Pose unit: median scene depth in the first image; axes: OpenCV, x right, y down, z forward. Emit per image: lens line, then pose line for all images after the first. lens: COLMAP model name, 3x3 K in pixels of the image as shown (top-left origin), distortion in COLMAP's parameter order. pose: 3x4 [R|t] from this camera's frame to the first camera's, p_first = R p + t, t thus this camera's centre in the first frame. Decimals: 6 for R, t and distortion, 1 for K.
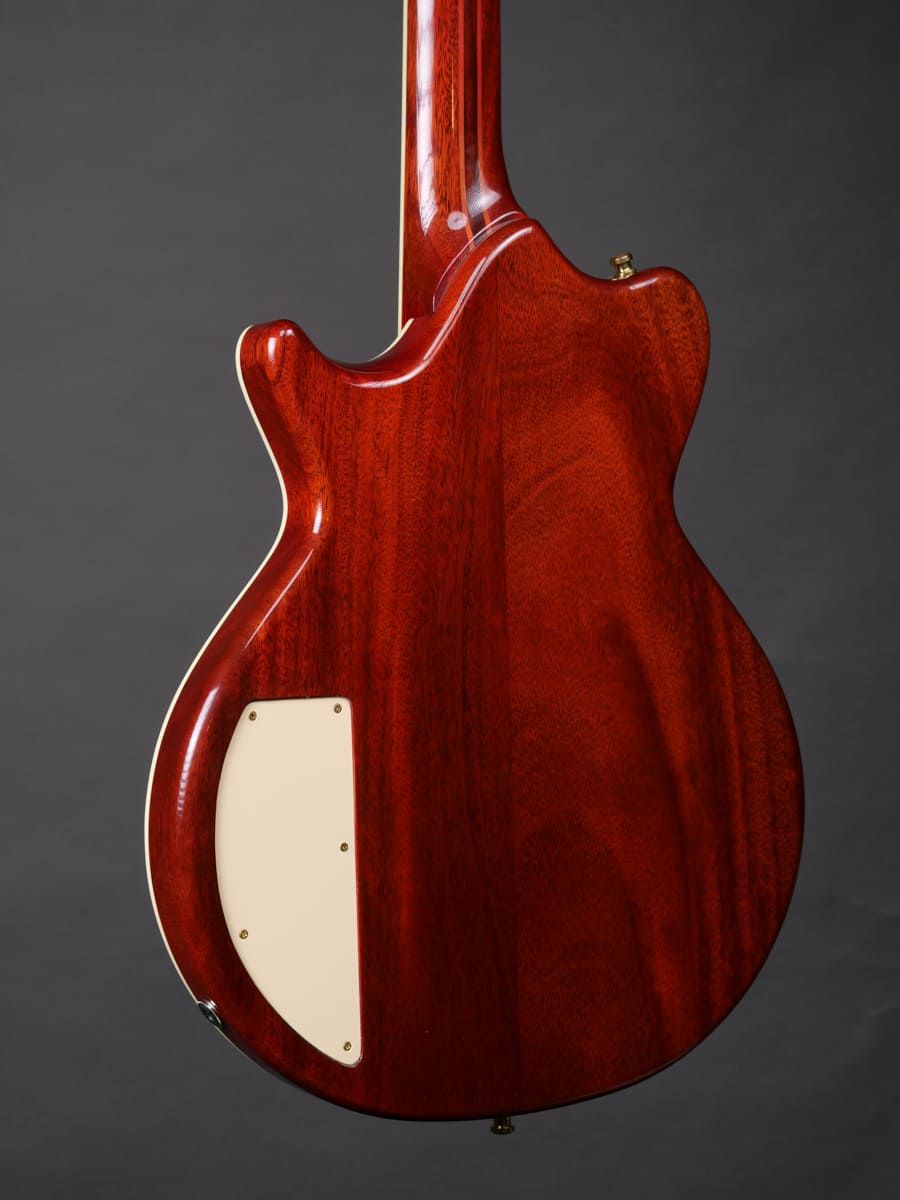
lens RADIAL K [[2657.0, 0, 448.9], [0, 2657.0, 608.8], [0, 0, 1]] dist [0.096073, 0.000000]
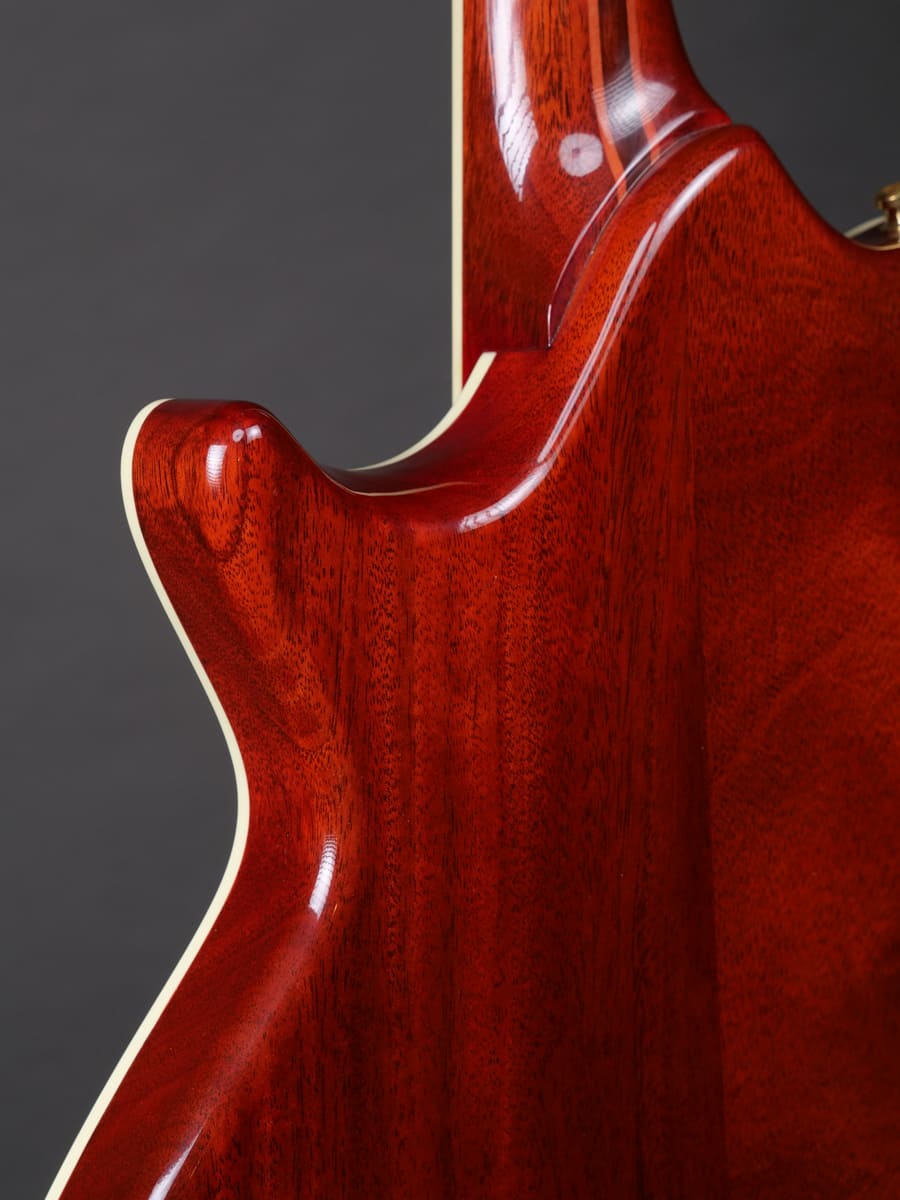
lens RADIAL K [[2527.9, 0, 420.5], [0, 2527.9, 589.2], [0, 0, 1]] dist [0.091609, 0.000000]
pose [[0.993873, -0.040718, 0.102757, -0.073699], [0.029115, 0.993282, 0.111996, -0.119800], [-0.106627, -0.108318, 0.988381, 0.573976]]
